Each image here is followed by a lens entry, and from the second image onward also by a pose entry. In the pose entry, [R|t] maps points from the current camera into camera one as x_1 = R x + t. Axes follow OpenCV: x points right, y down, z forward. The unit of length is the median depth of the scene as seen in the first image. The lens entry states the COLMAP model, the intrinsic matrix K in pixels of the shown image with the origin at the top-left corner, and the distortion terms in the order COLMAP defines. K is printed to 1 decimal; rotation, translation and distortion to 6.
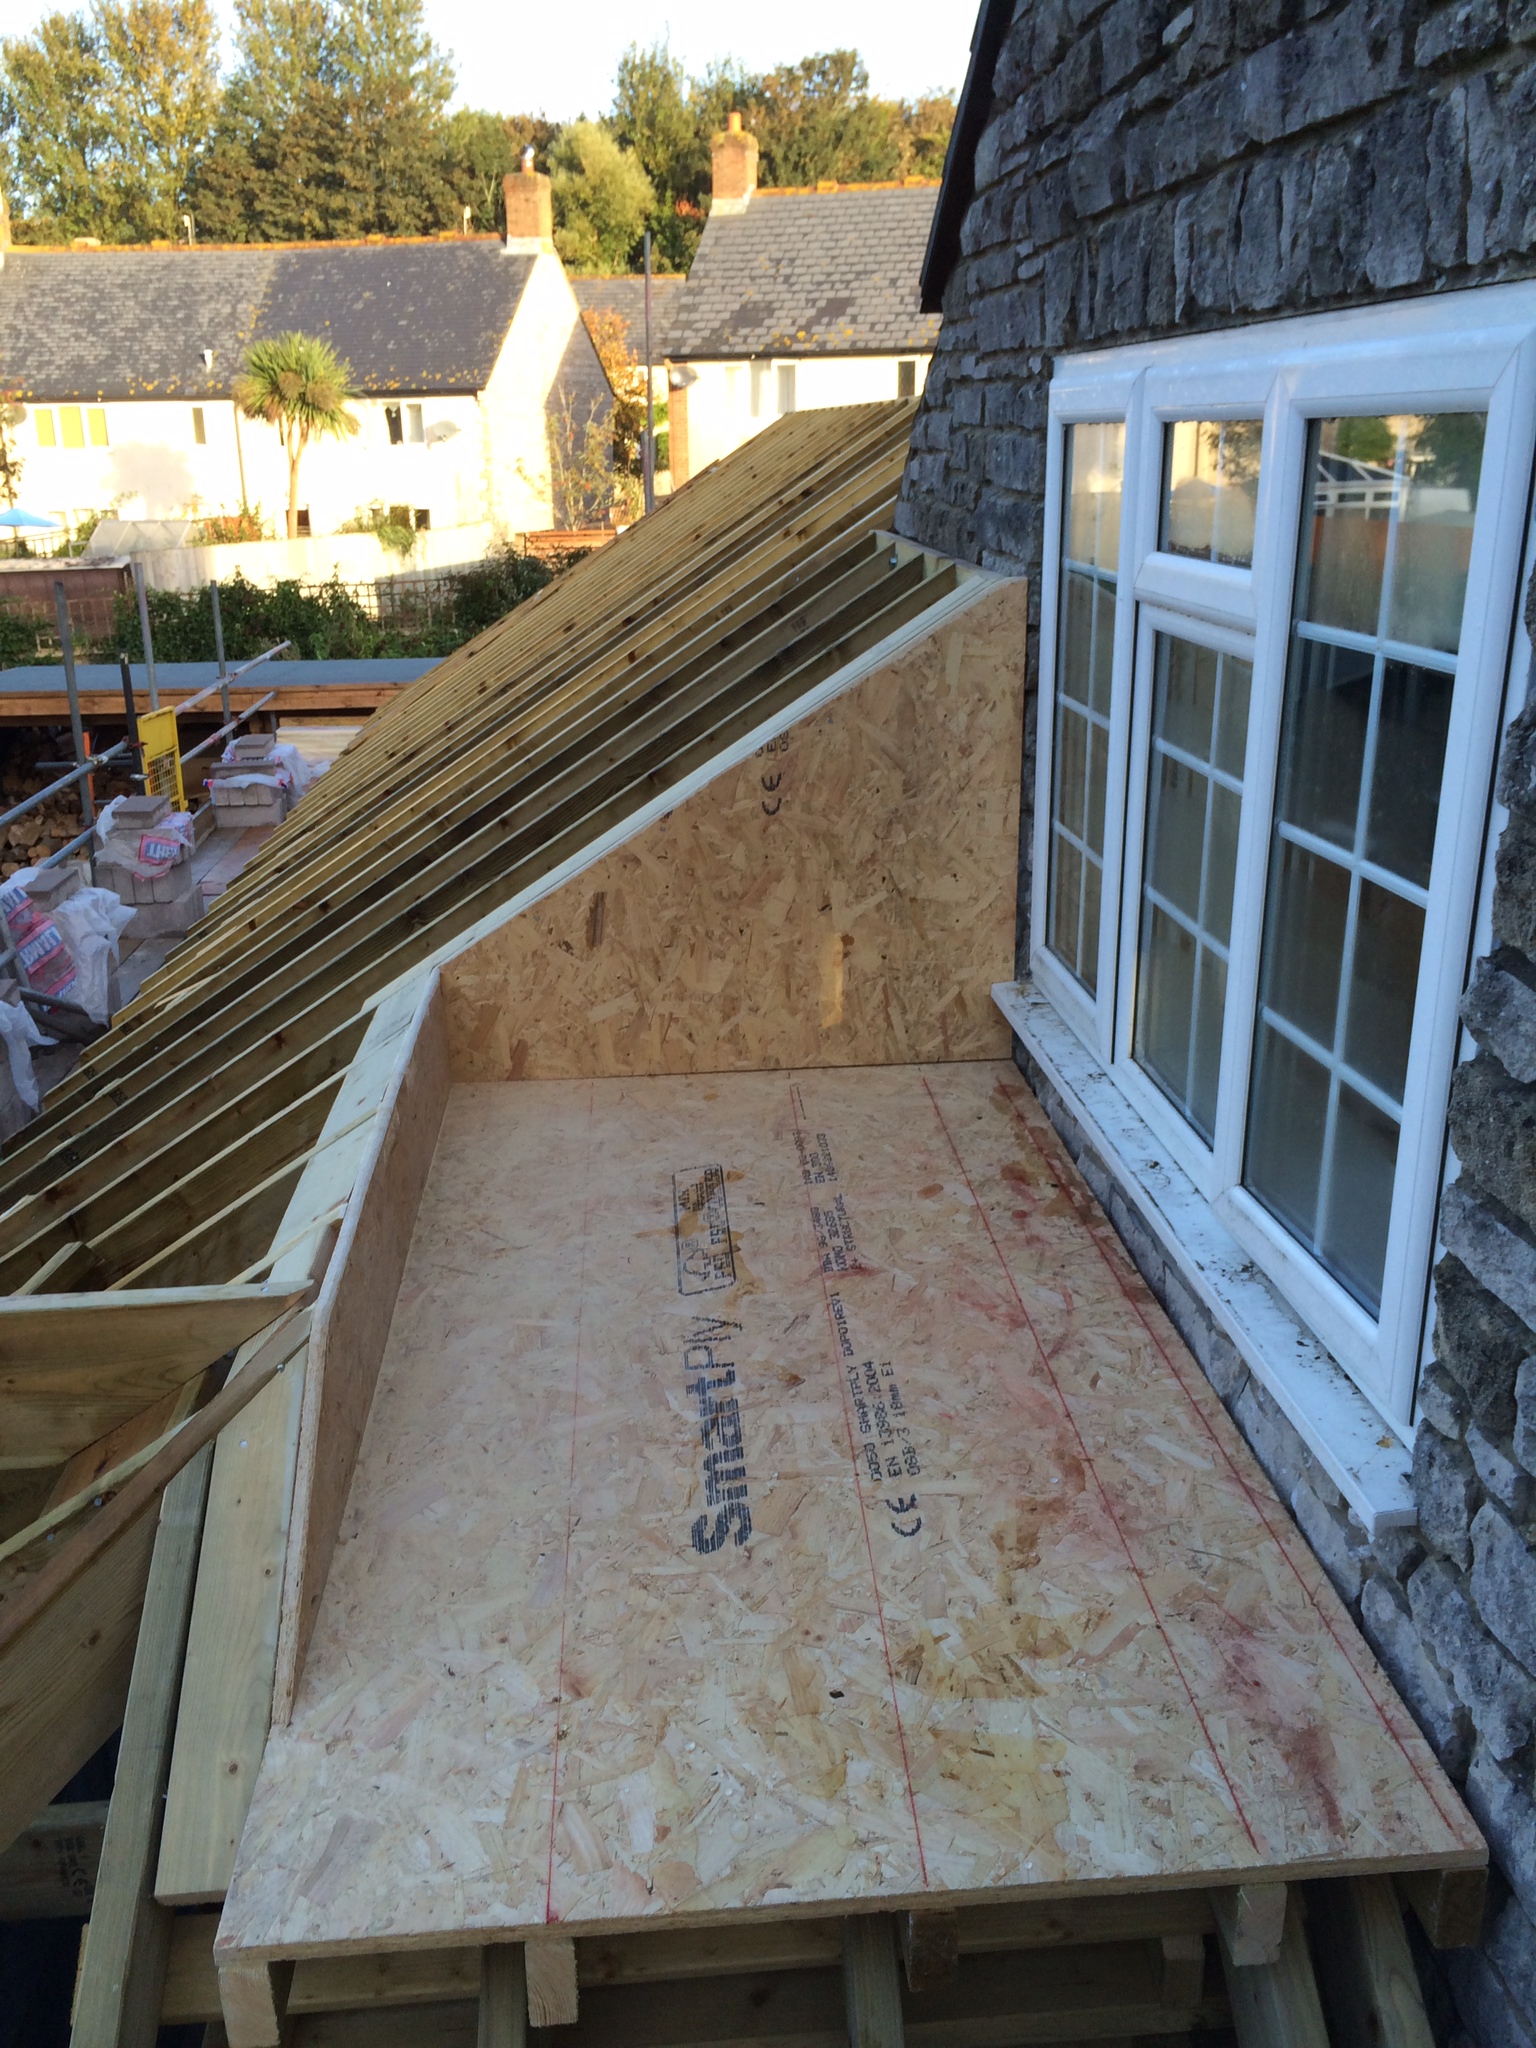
lens RADIAL K [[1746.5, 0, 757.7], [0, 1746.5, 1026.0], [0, 0, 1]] dist [0.117028, -0.172869]
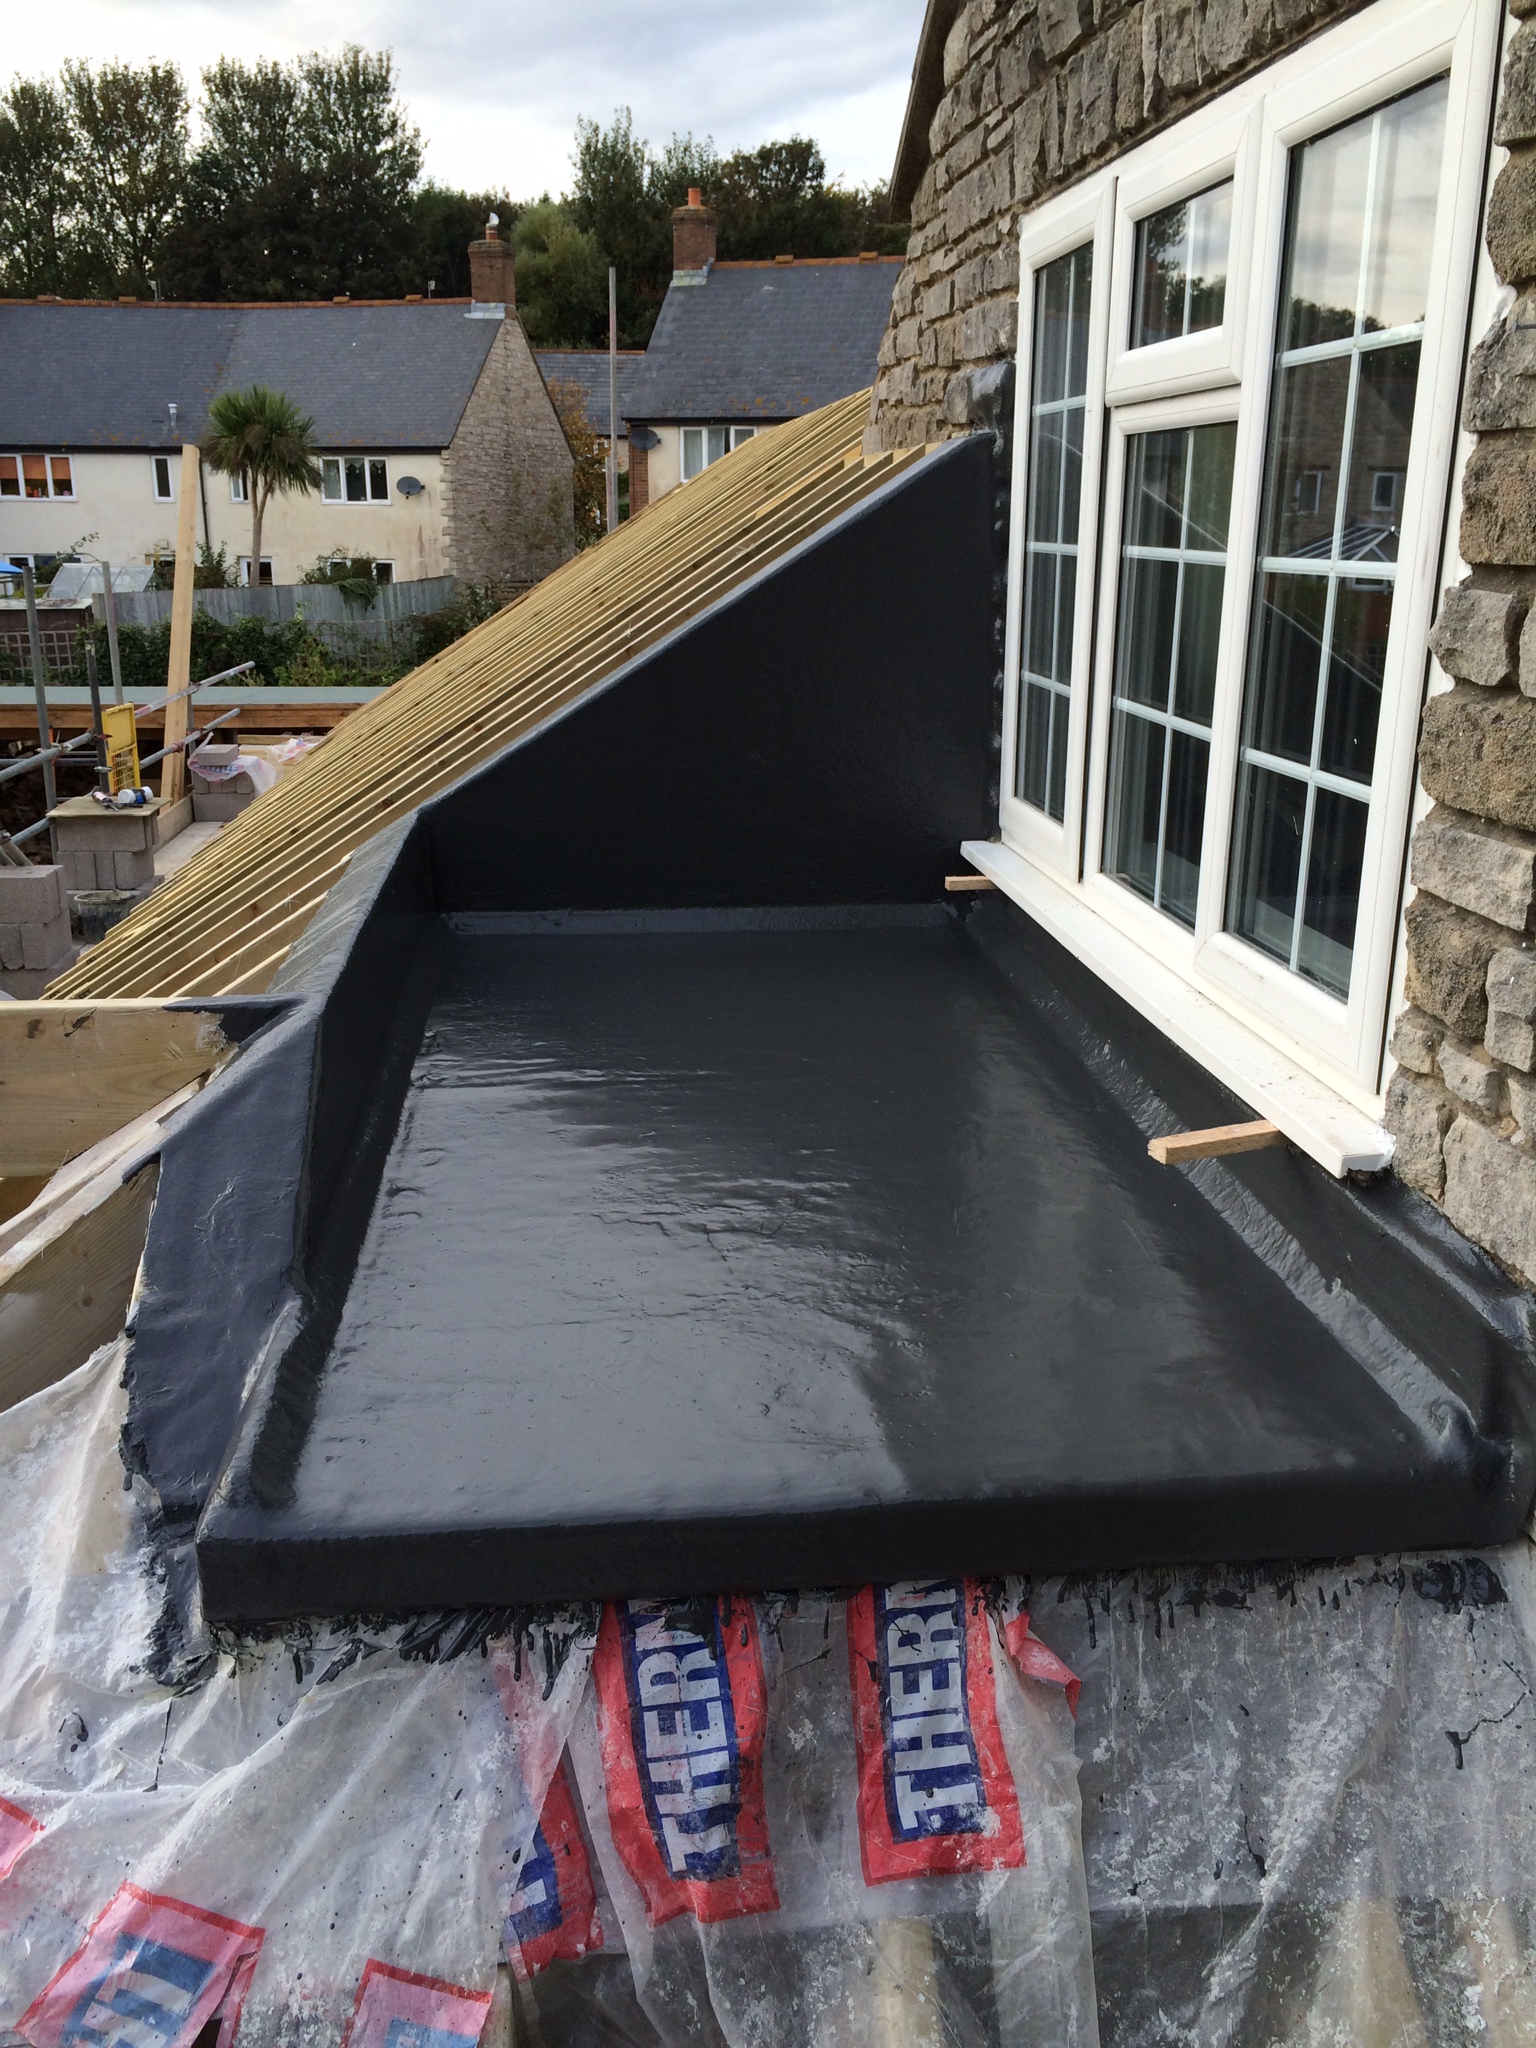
lens RADIAL K [[1735.8, 0, 776.3], [0, 1735.8, 1030.2], [0, 0, 1]] dist [0.093219, -0.146747]
pose [[0.999360, 0.003151, 0.035639, -0.010584], [-0.001923, 0.999405, -0.034449, 0.119283], [-0.035726, 0.034359, 0.998771, -0.003803]]
